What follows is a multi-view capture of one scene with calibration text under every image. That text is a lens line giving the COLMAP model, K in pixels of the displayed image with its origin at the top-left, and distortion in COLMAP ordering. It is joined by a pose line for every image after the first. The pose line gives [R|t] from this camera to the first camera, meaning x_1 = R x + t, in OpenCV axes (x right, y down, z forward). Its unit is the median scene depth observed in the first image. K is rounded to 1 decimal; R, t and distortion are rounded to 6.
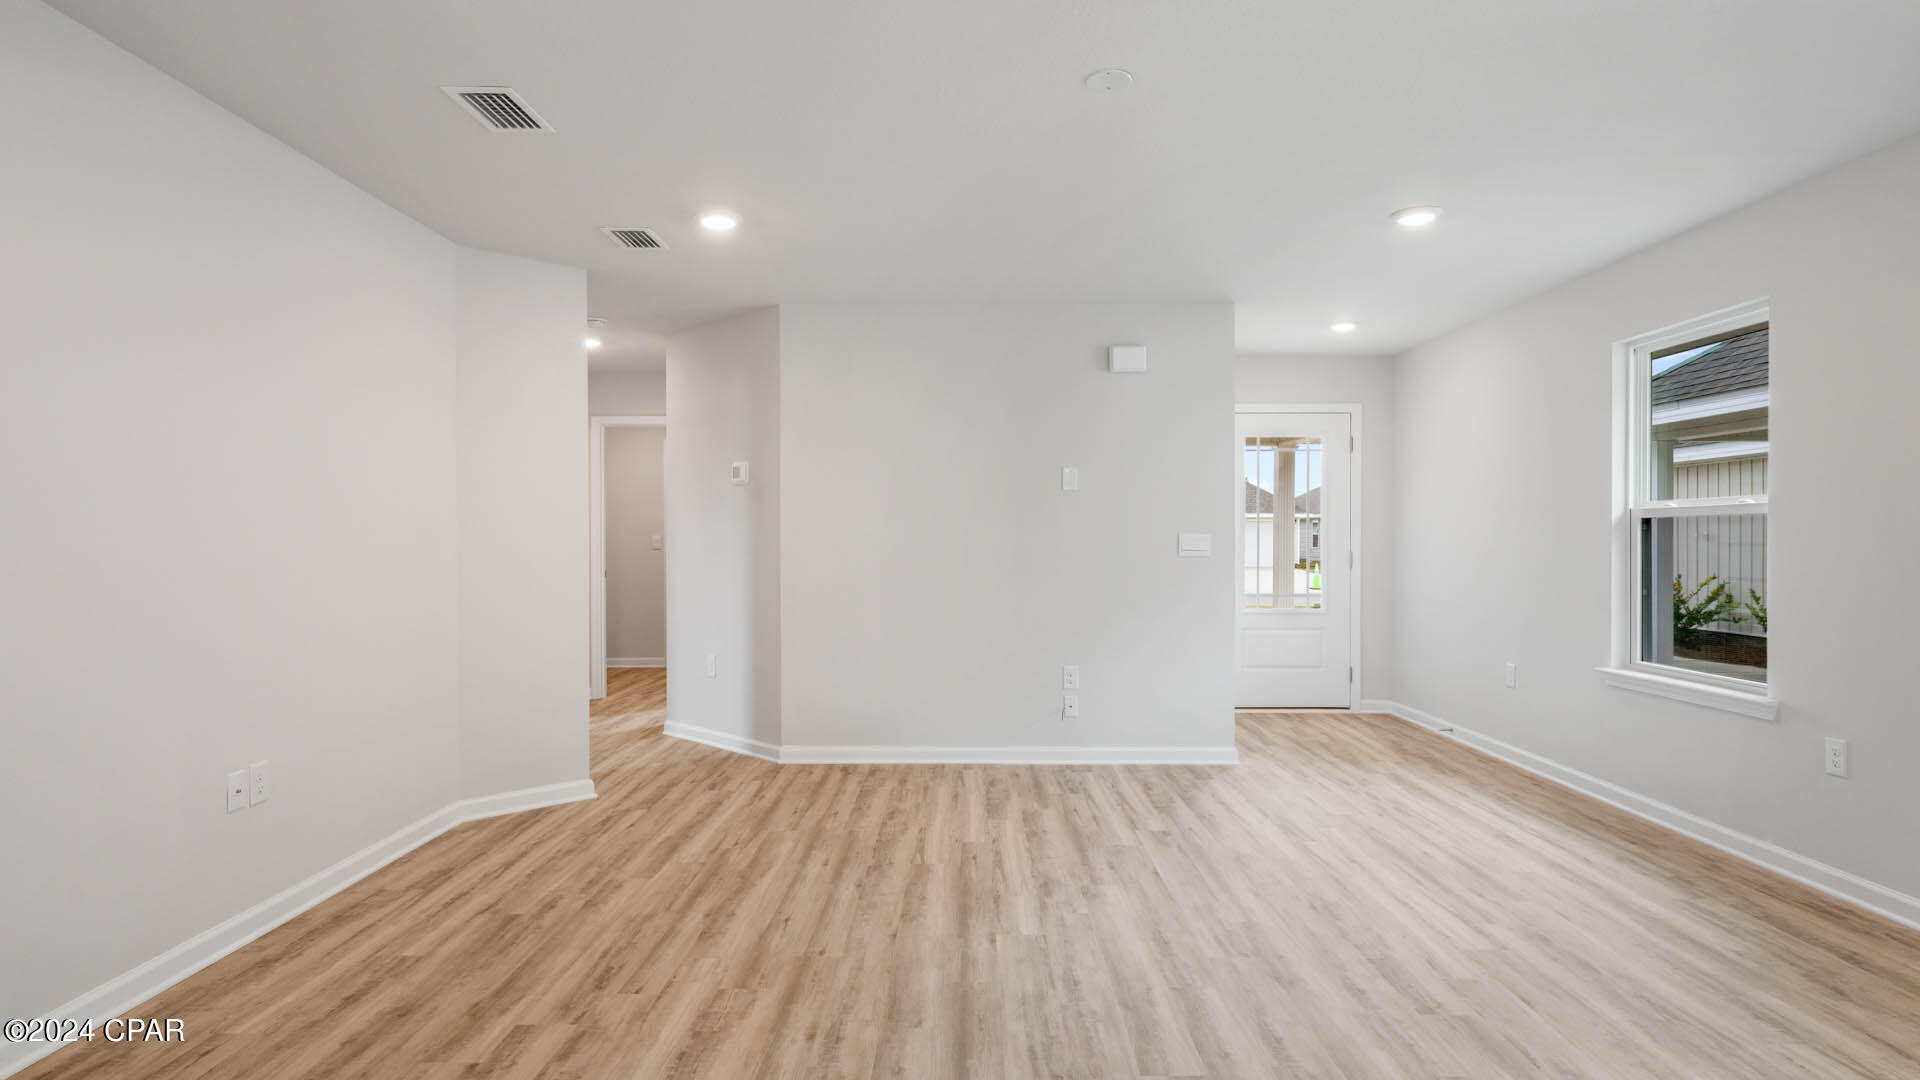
lens RADIAL K [[1006.6, 0, 960.0], [0, 1006.6, 540.0], [0, 0, 1]] dist [-0.001848, -0.000390]
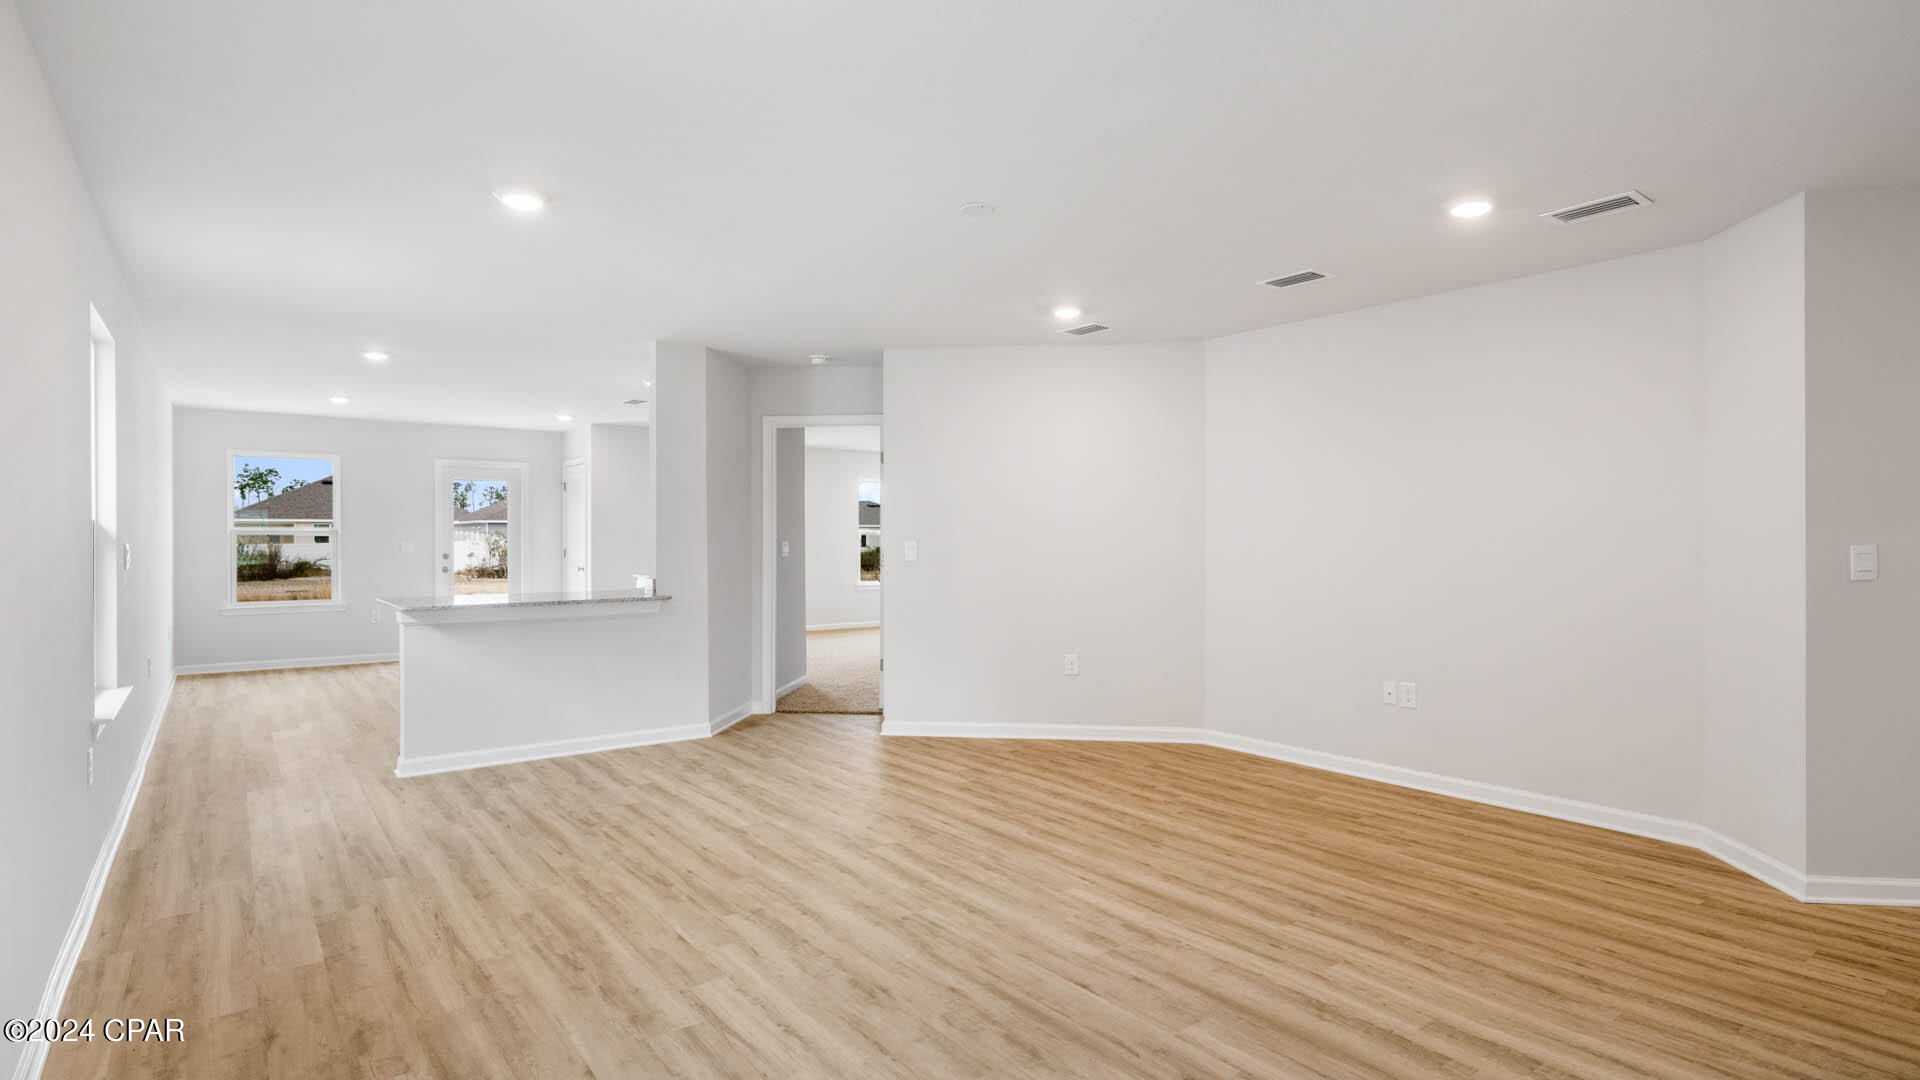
lens RADIAL K [[951.1, 0, 960.0], [0, 951.1, 540.0], [0, 0, 1]] dist [-0.000144, -0.000396]
pose [[-0.789507, 0.001979, -0.613738, 0.759745], [0.000673, 0.999997, 0.002358, -0.016541], [0.613741, 0.001448, -0.789506, 1.603275]]
